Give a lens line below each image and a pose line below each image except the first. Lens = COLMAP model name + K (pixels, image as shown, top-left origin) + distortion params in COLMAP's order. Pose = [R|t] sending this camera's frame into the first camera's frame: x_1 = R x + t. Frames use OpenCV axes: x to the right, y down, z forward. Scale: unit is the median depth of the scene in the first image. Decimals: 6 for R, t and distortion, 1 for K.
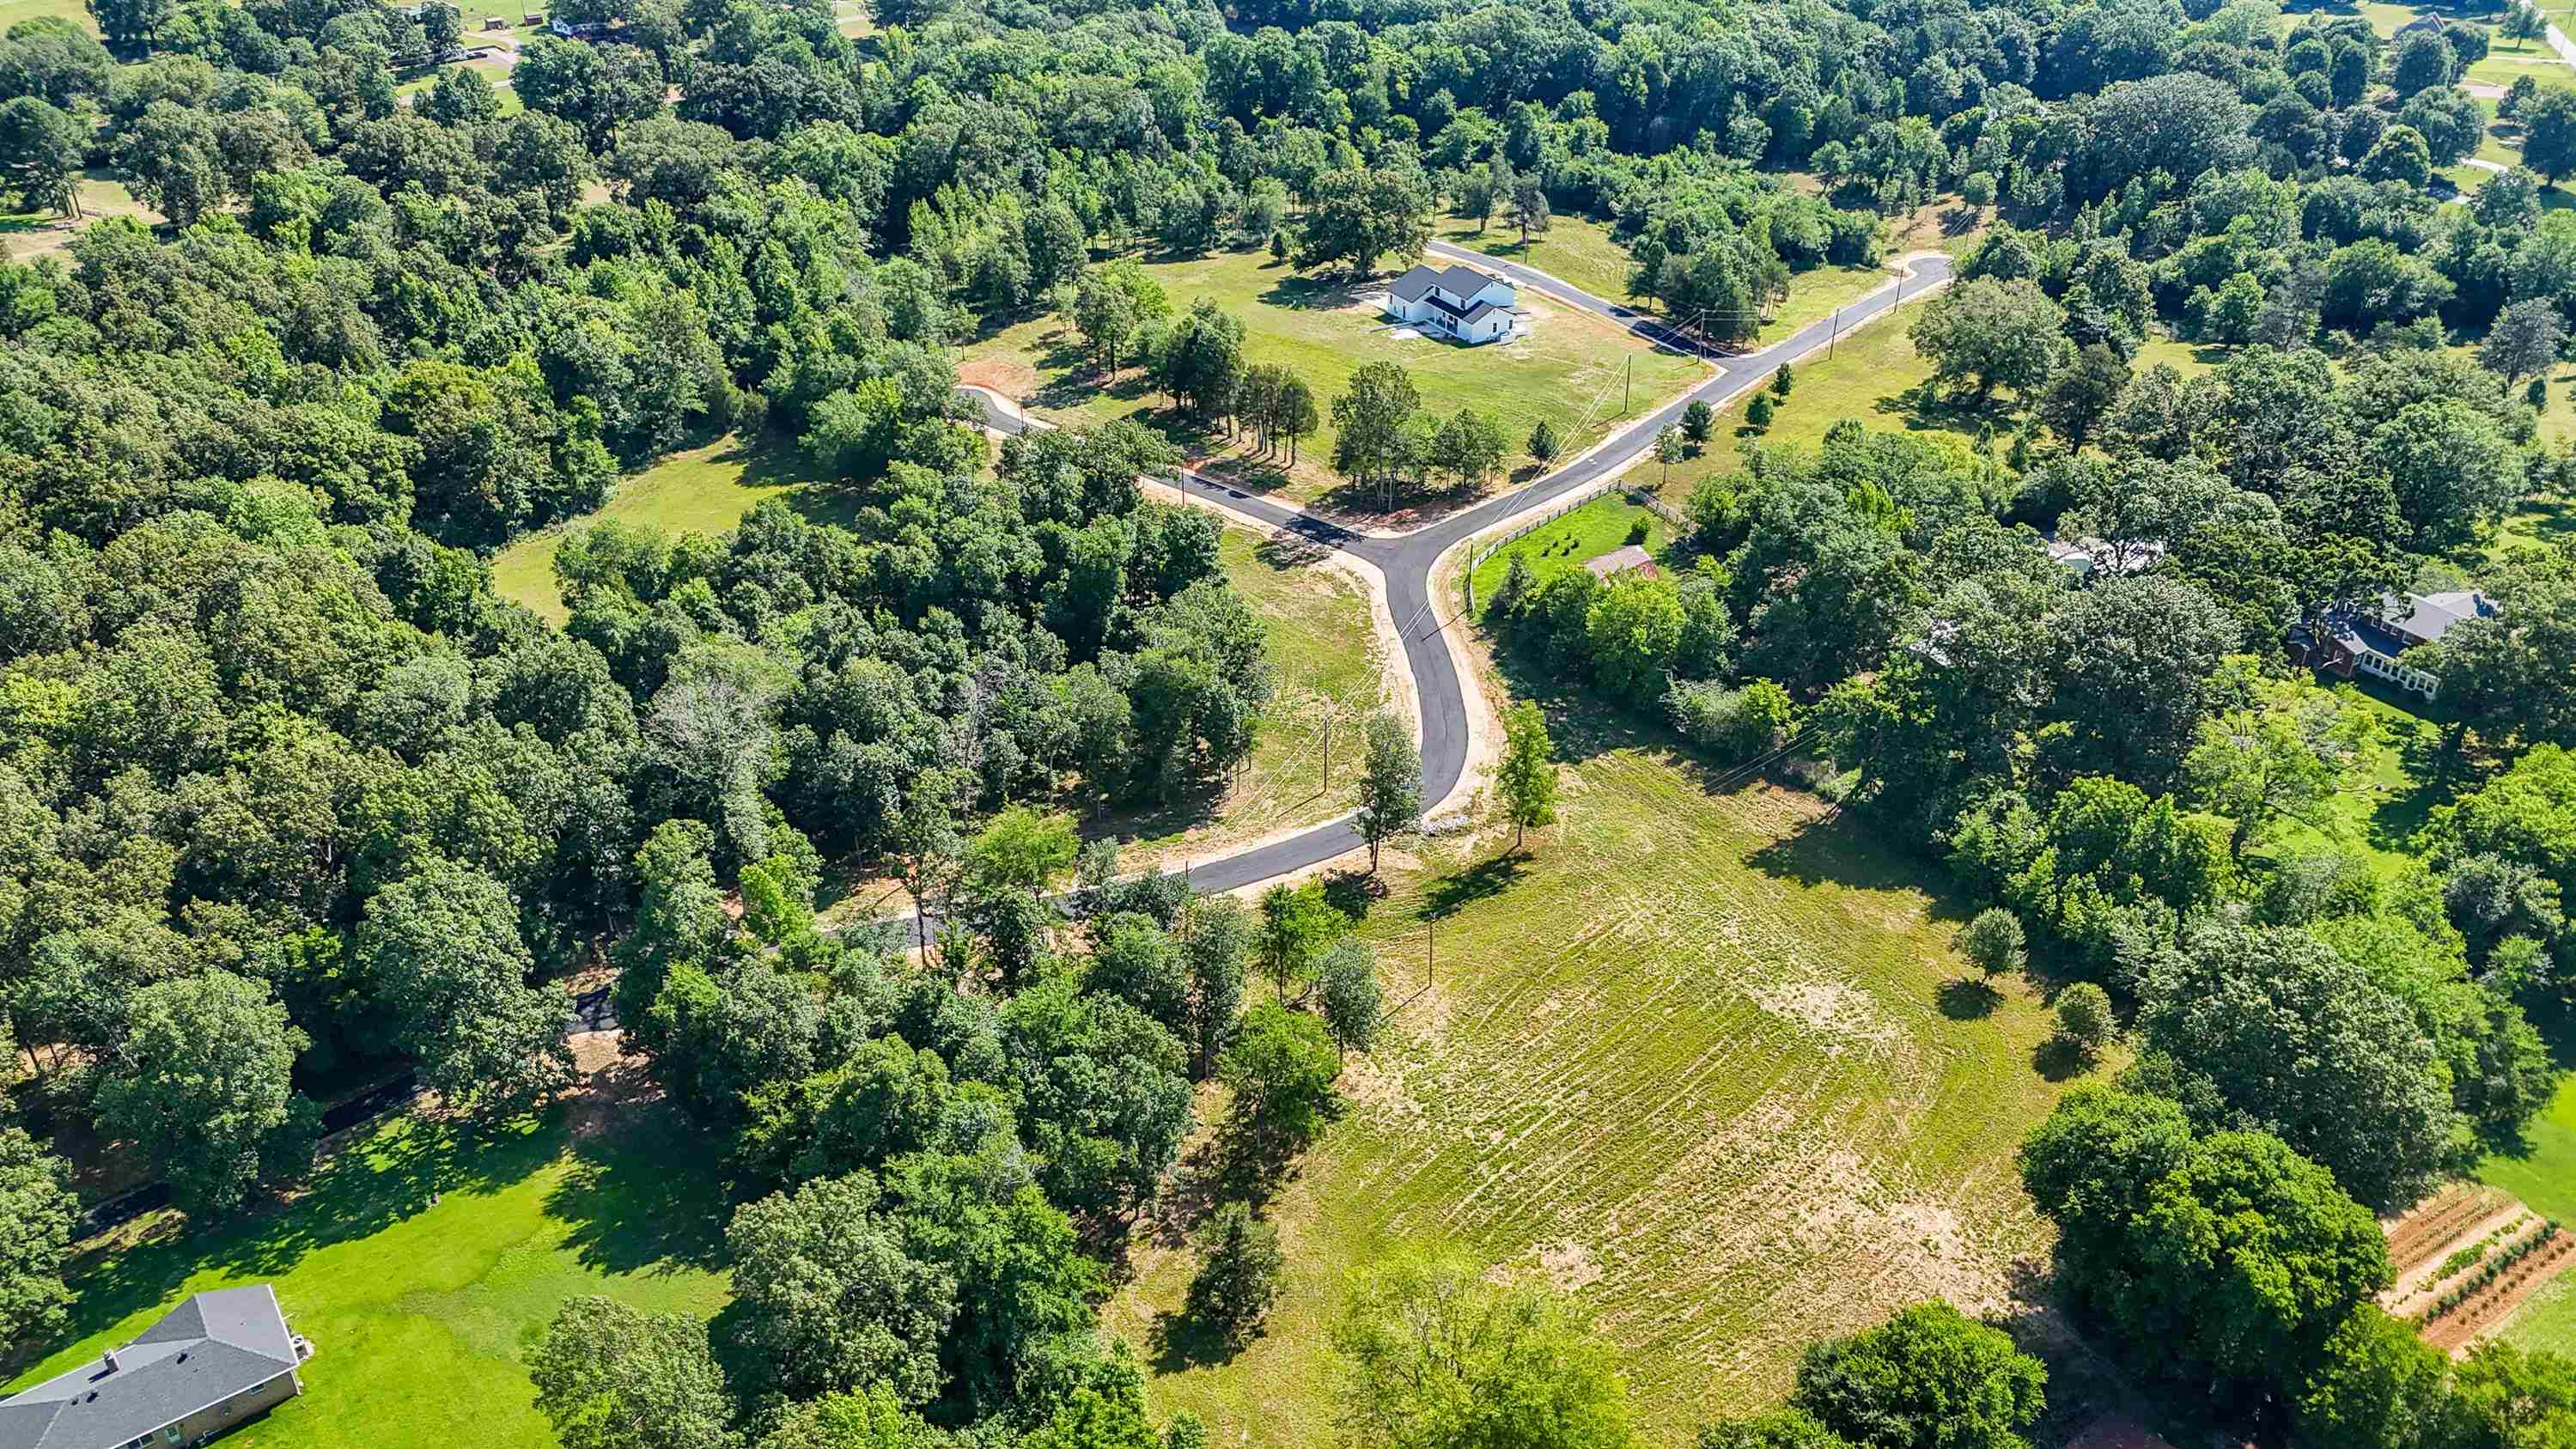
lens RADIAL K [[1890.9, 0, 1294.2], [0, 1890.9, 722.2], [0, 0, 1]] dist [0.076983, -0.081959]
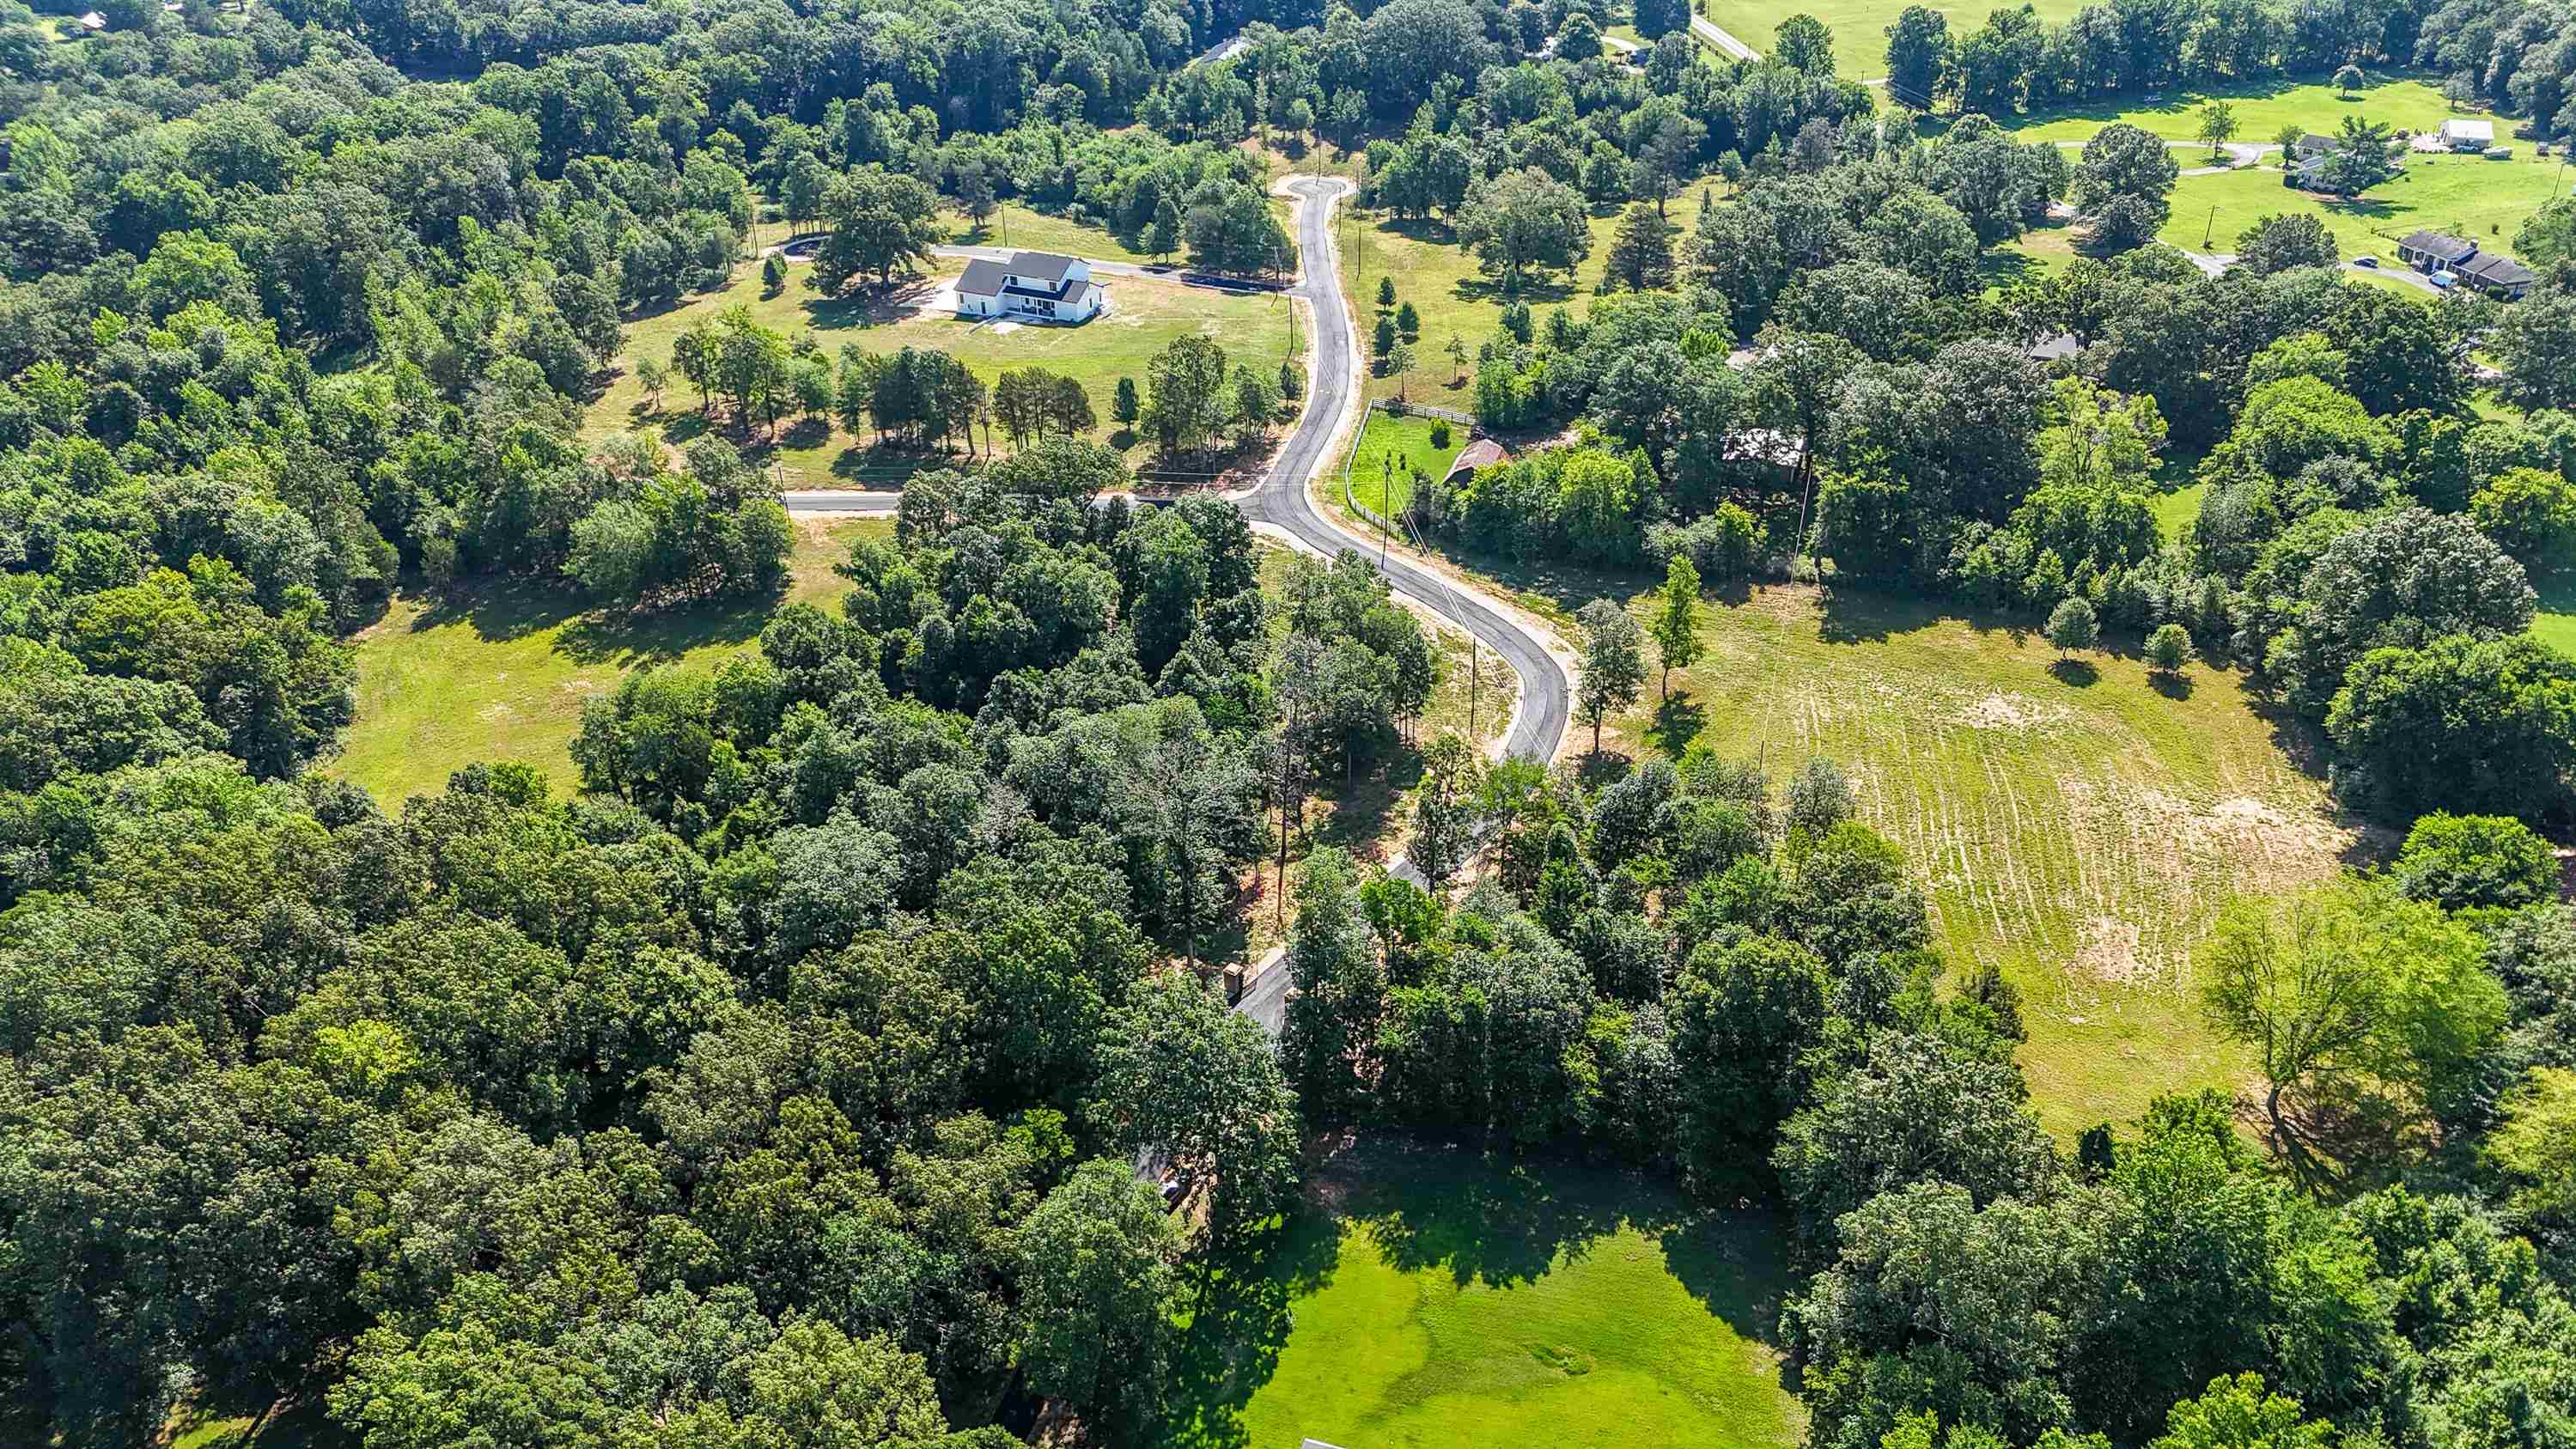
lens RADIAL K [[1892.0, 0, 1294.6], [0, 1892.0, 729.8], [0, 0, 1]] dist [0.071607, -0.069948]
pose [[0.816327, -0.307875, 0.488695, -0.382053], [0.303998, 0.948440, 0.089706, -0.049441], [-0.491116, 0.075332, 0.867831, 0.079010]]
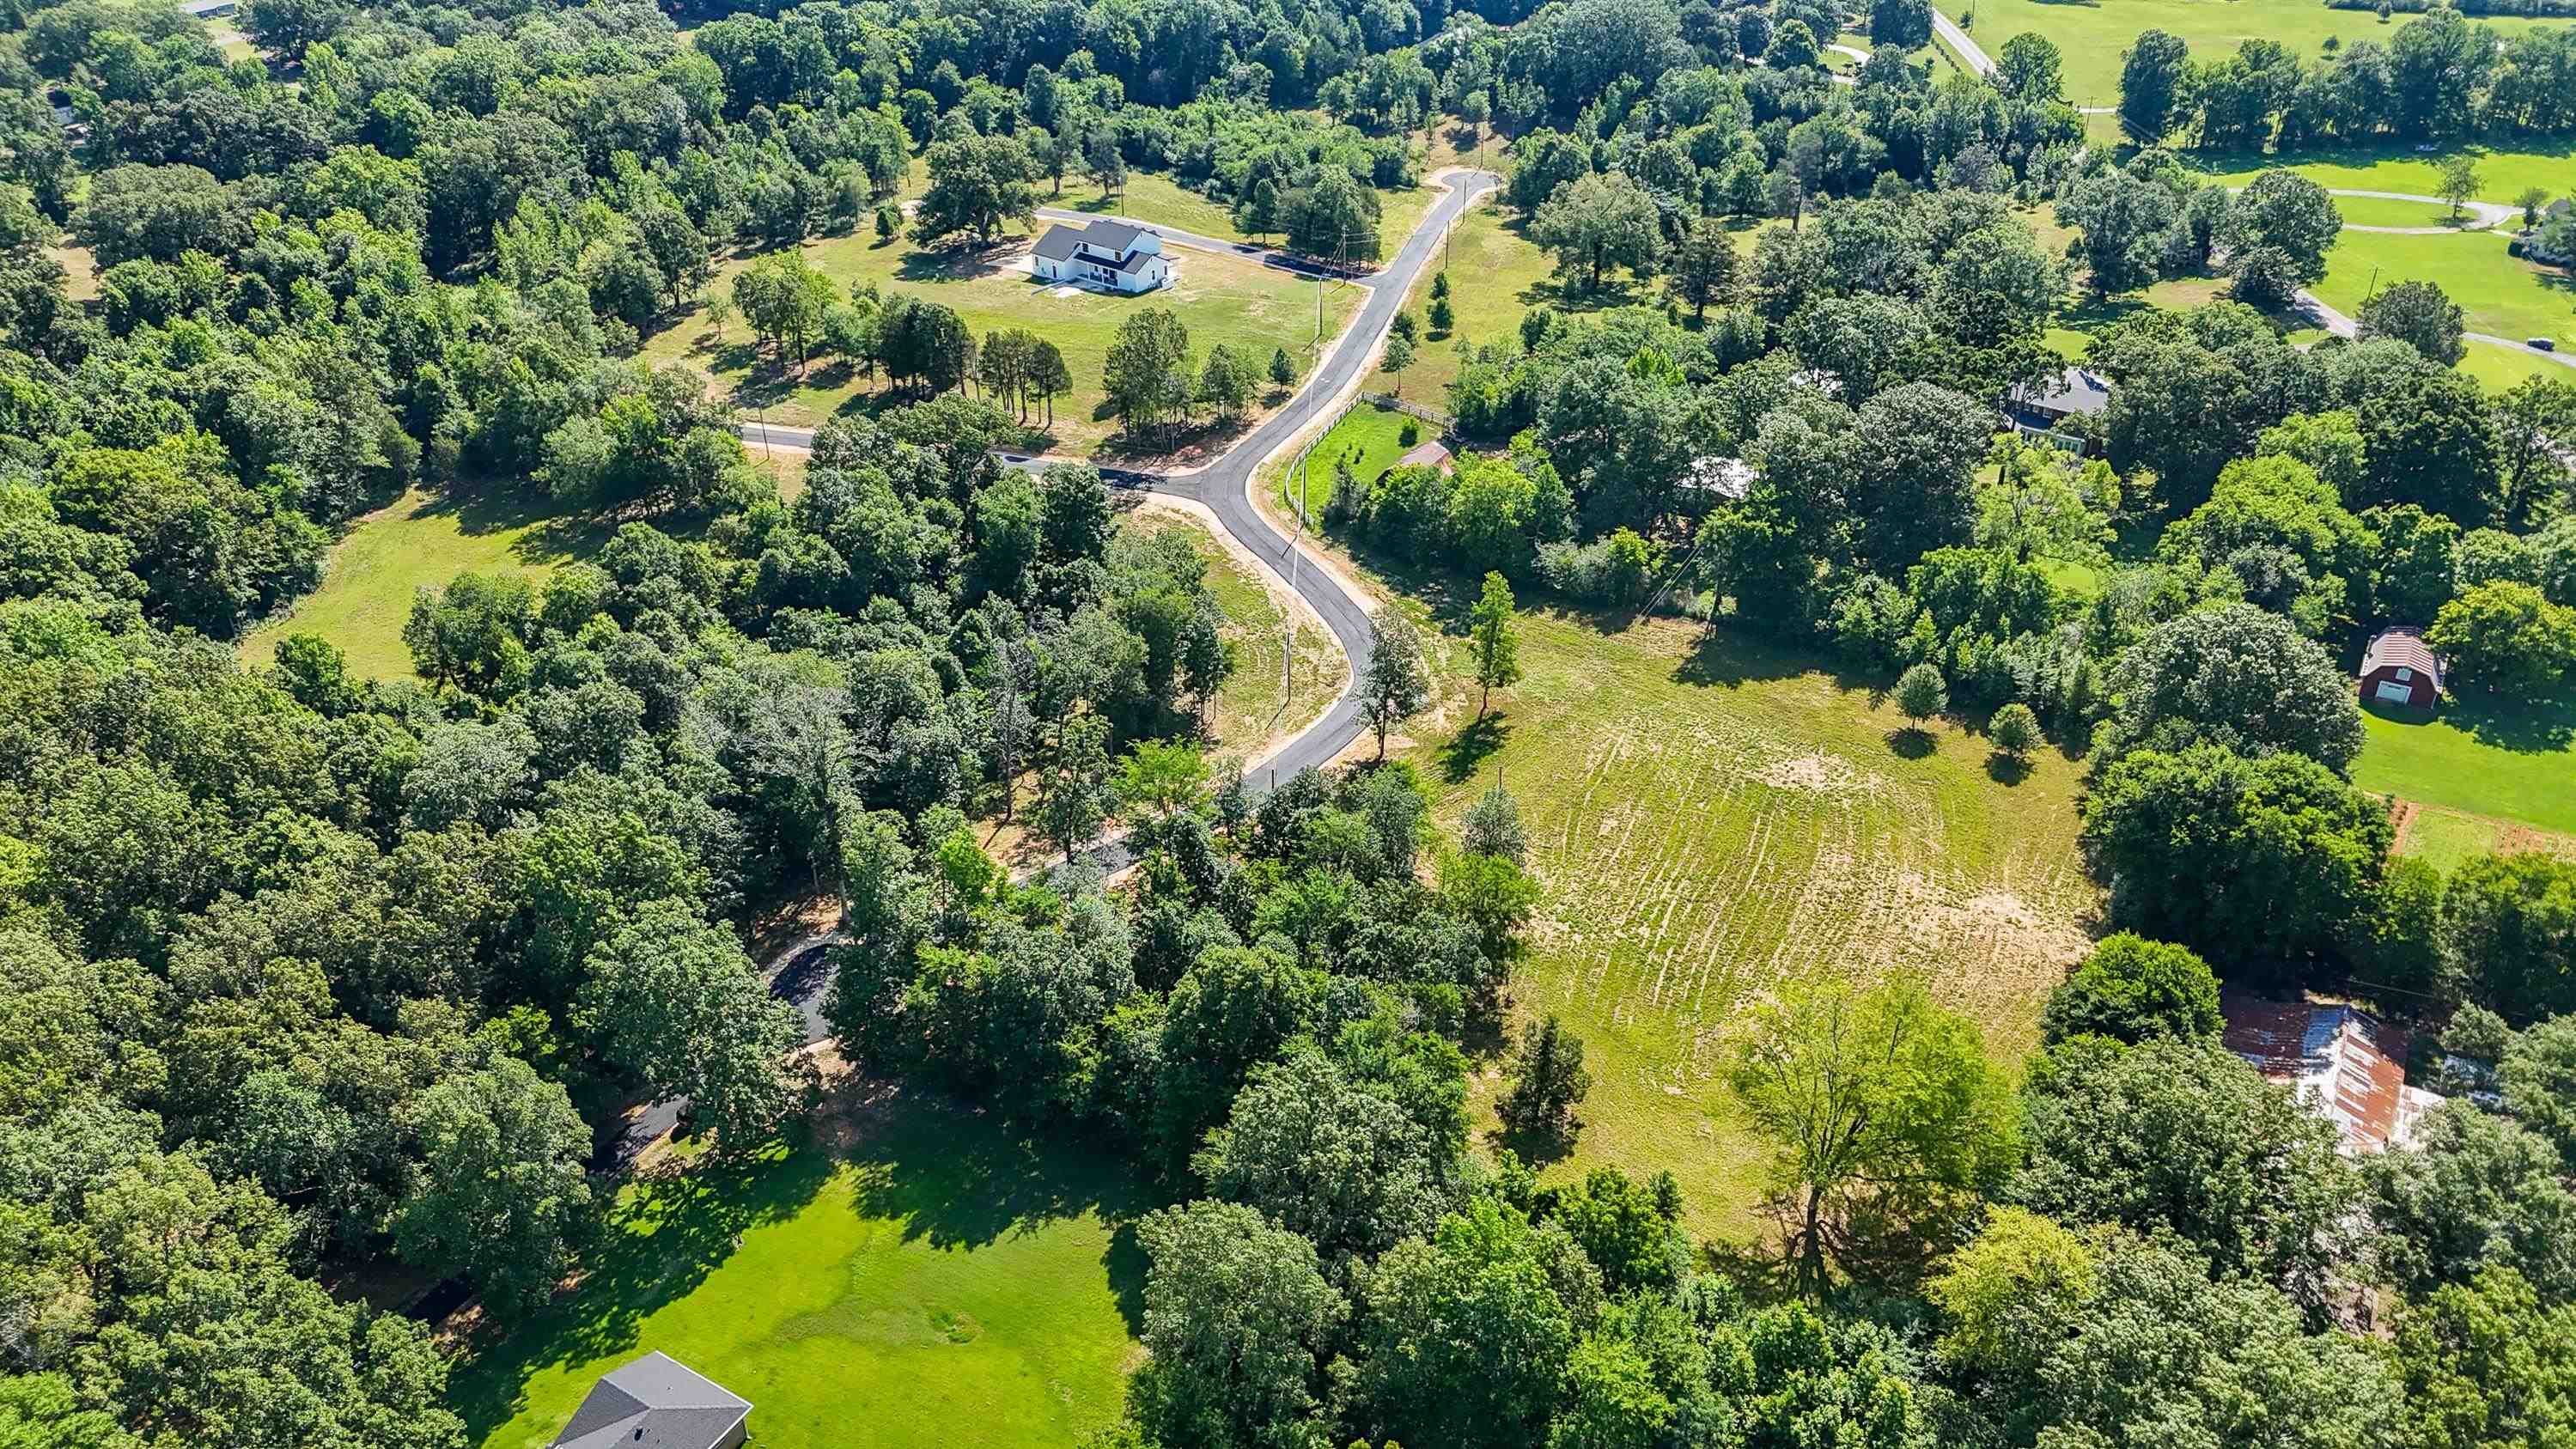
lens RADIAL K [[1892.0, 0, 1294.6], [0, 1892.0, 729.8], [0, 0, 1]] dist [0.071607, -0.069948]
pose [[0.926451, -0.200432, 0.318615, -0.208482], [0.195656, 0.979532, 0.047280, 0.002287], [-0.321570, 0.018537, 0.946704, -0.006475]]
